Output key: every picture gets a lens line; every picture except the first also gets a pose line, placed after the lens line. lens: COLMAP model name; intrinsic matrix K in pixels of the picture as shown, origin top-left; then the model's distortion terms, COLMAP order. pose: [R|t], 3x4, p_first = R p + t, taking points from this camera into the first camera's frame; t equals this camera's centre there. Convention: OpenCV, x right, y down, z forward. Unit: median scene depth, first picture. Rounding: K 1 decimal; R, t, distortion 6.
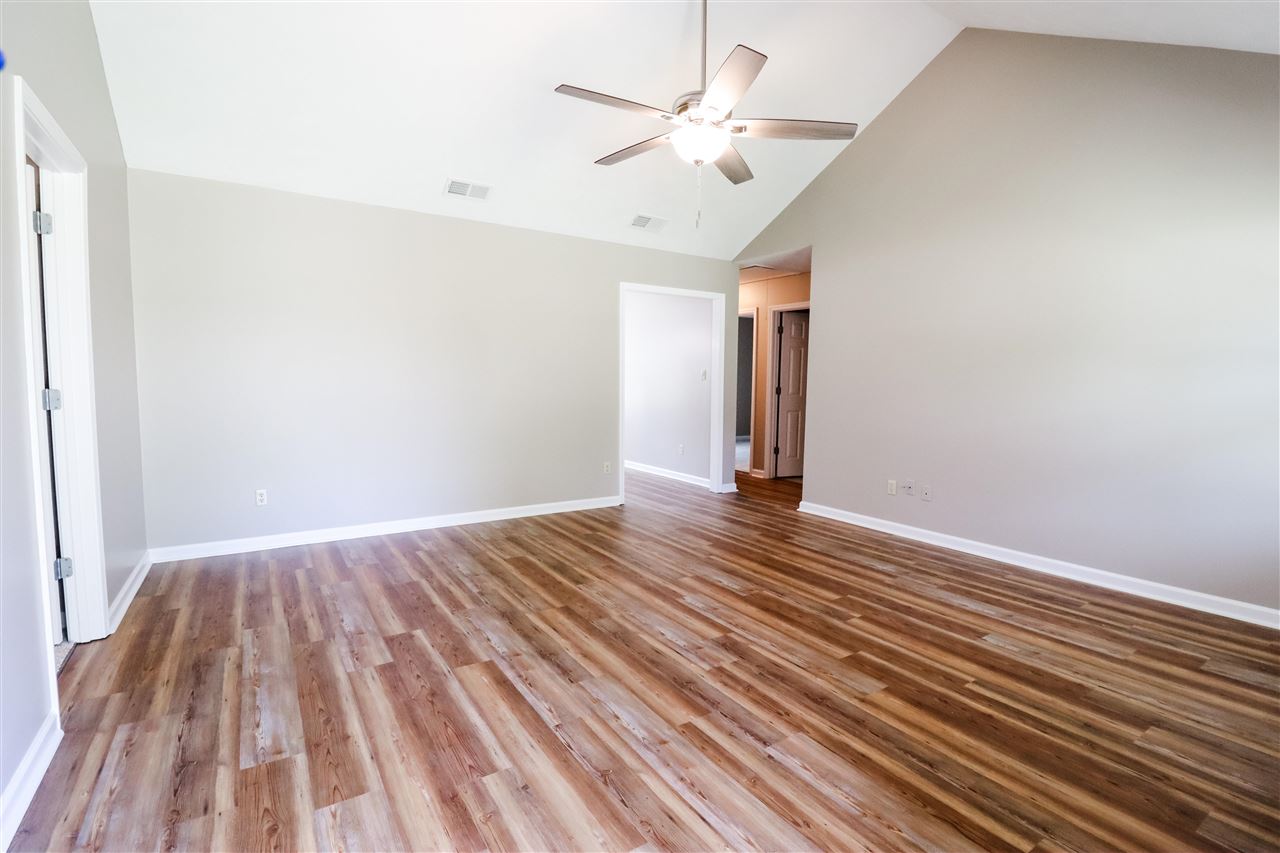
lens RADIAL K [[594.6, 0, 638.1], [0, 594.6, 424.3], [0, 0, 1]] dist [-0.021141, -0.001857]
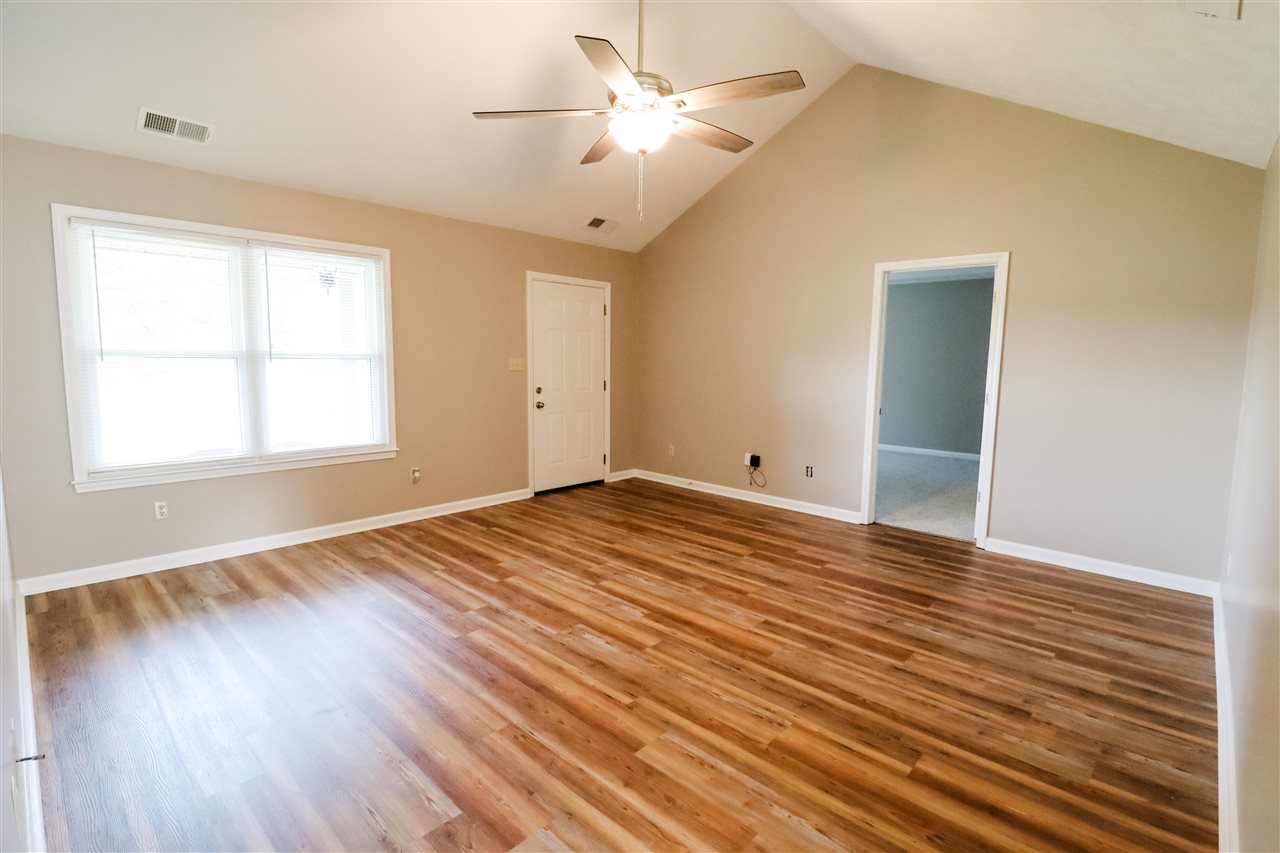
lens RADIAL K [[594.6, 0, 639.0], [0, 594.6, 423.6], [0, 0, 1]] dist [-0.021141, -0.001857]
pose [[-0.971566, -0.000804, -0.236768, 0.339032], [-0.045433, 0.982045, 0.183095, -0.199874], [0.232369, 0.188646, -0.954158, 2.030246]]
